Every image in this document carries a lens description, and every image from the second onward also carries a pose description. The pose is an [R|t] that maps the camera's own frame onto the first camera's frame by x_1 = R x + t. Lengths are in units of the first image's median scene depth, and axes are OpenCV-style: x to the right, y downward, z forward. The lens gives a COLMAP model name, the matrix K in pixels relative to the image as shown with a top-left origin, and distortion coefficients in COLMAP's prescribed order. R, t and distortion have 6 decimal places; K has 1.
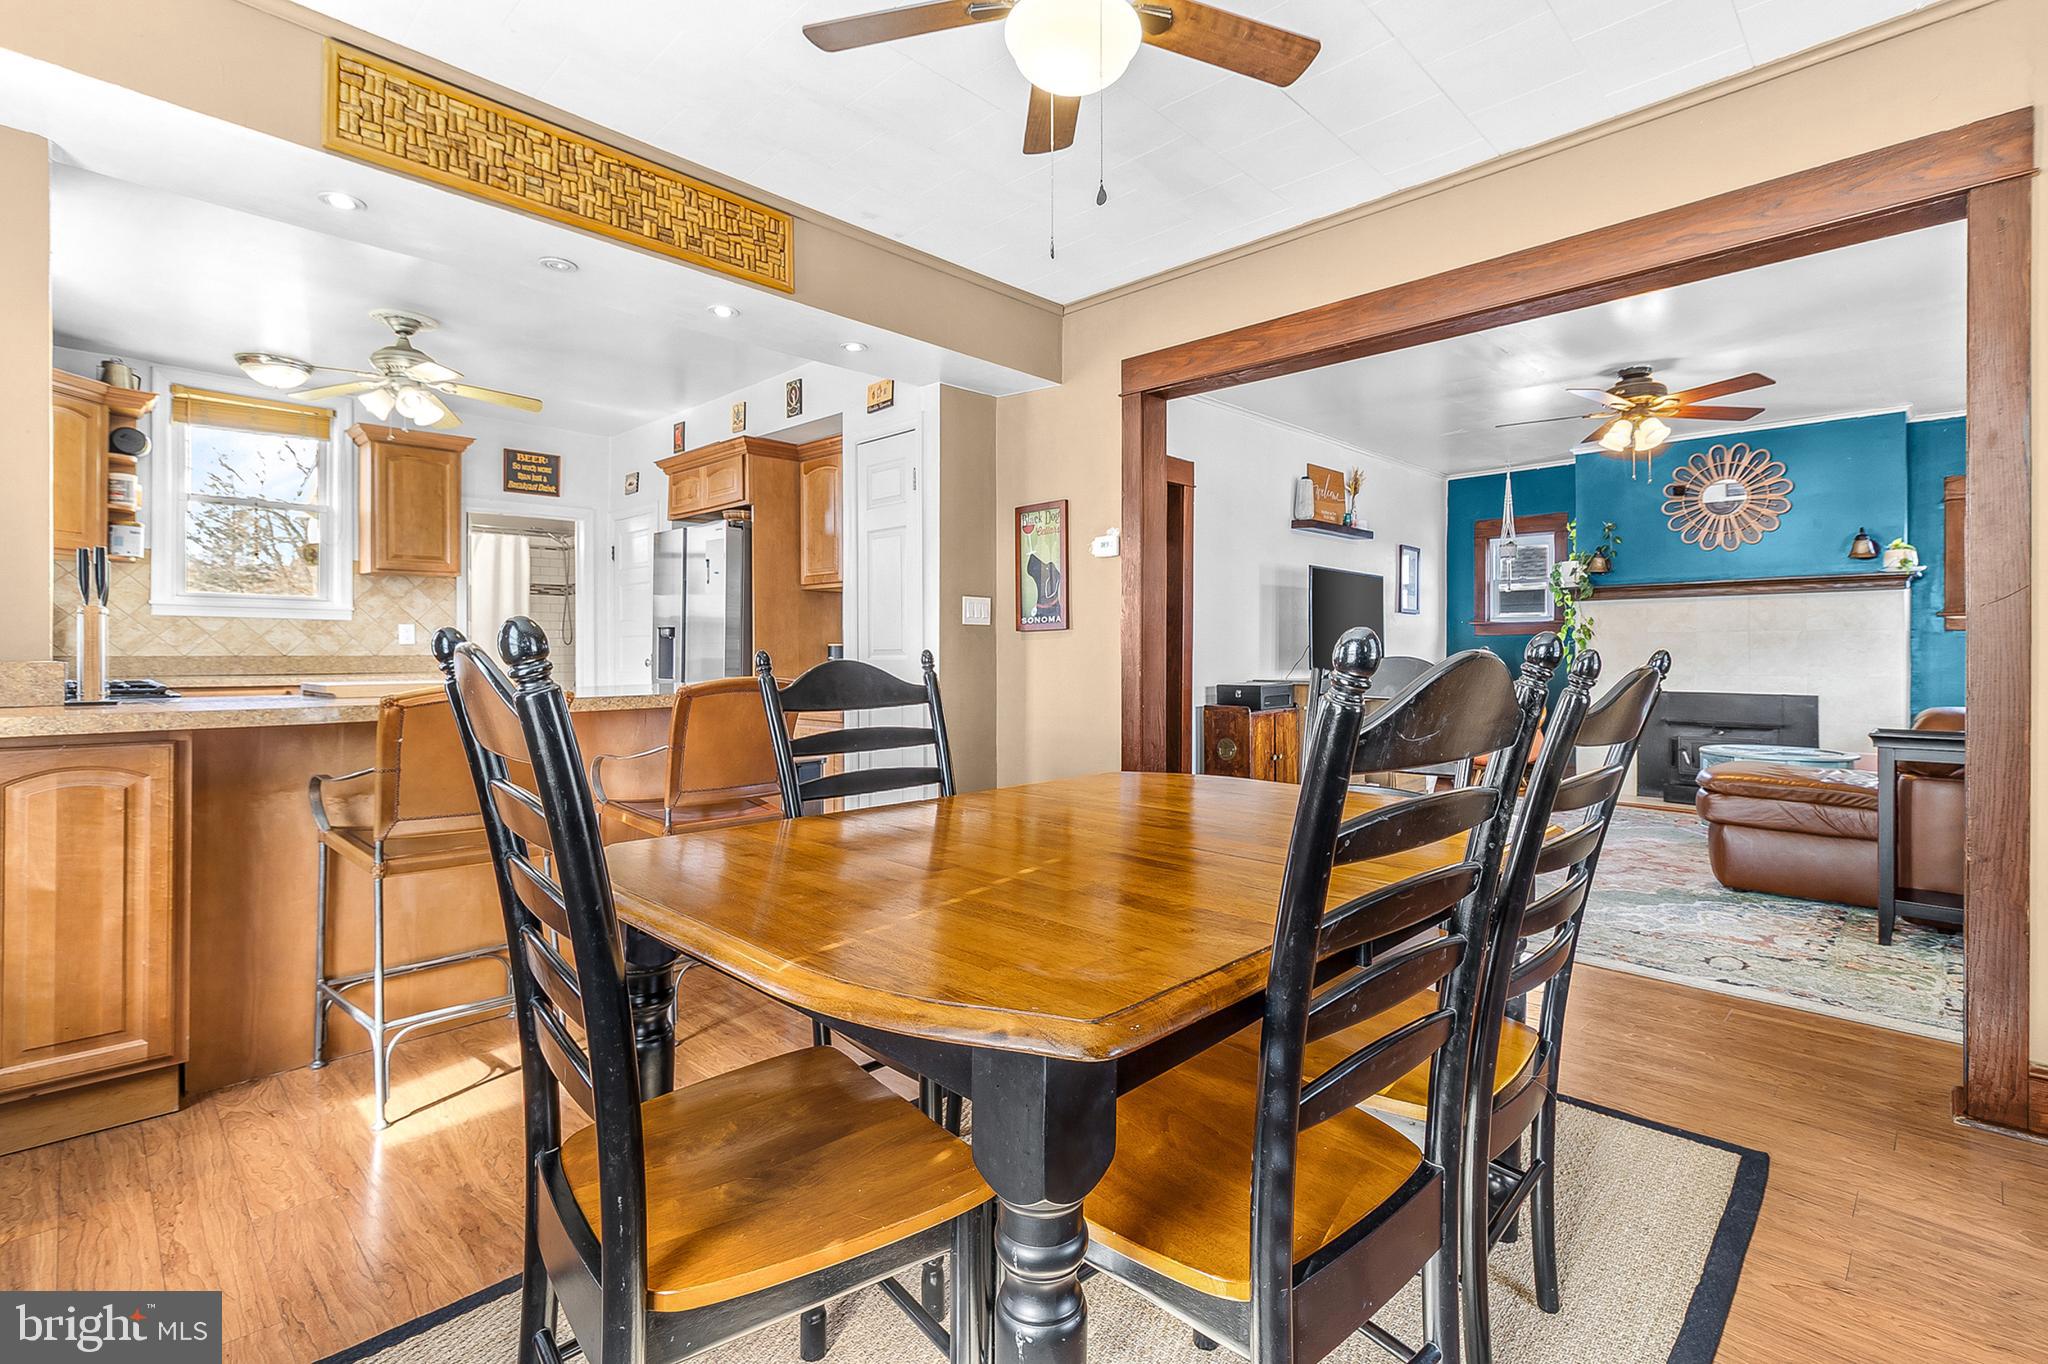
lens RADIAL K [[943.5, 0, 1002.7], [0, 943.5, 647.8], [0, 0, 1]] dist [0.007888, -0.001262]
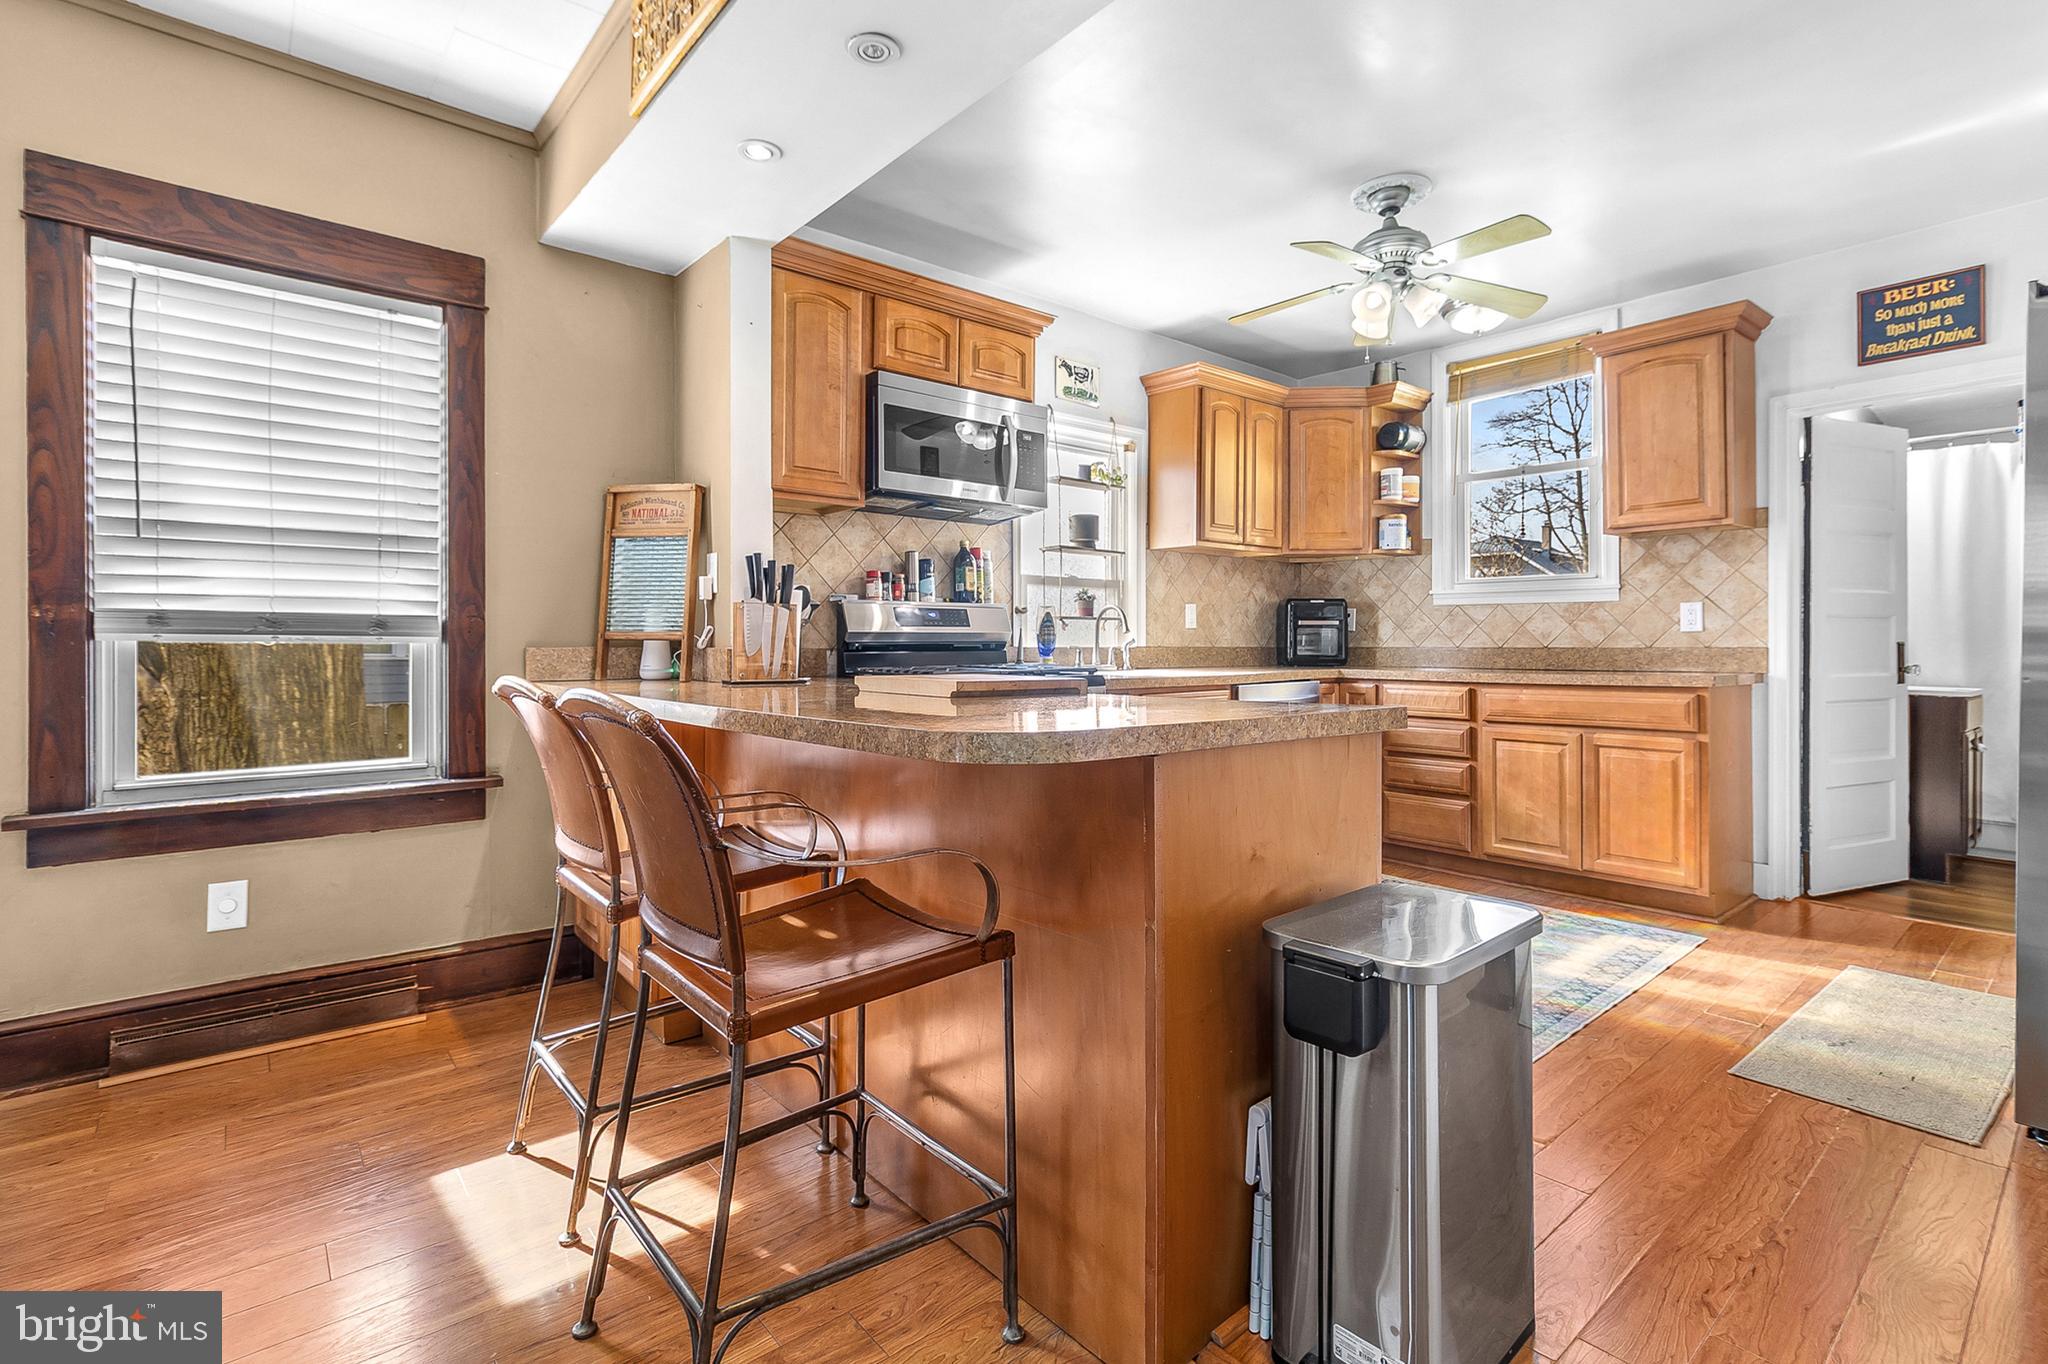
lens RADIAL K [[943.5, 0, 1049.9], [0, 943.5, 643.0], [0, 0, 1]] dist [0.007888, -0.001262]
pose [[-0.058866, 0.000308, -0.998266, 0.092430], [0.005565, 0.999985, -0.000019, 0.002207], [0.998250, -0.005556, -0.058867, 0.583707]]
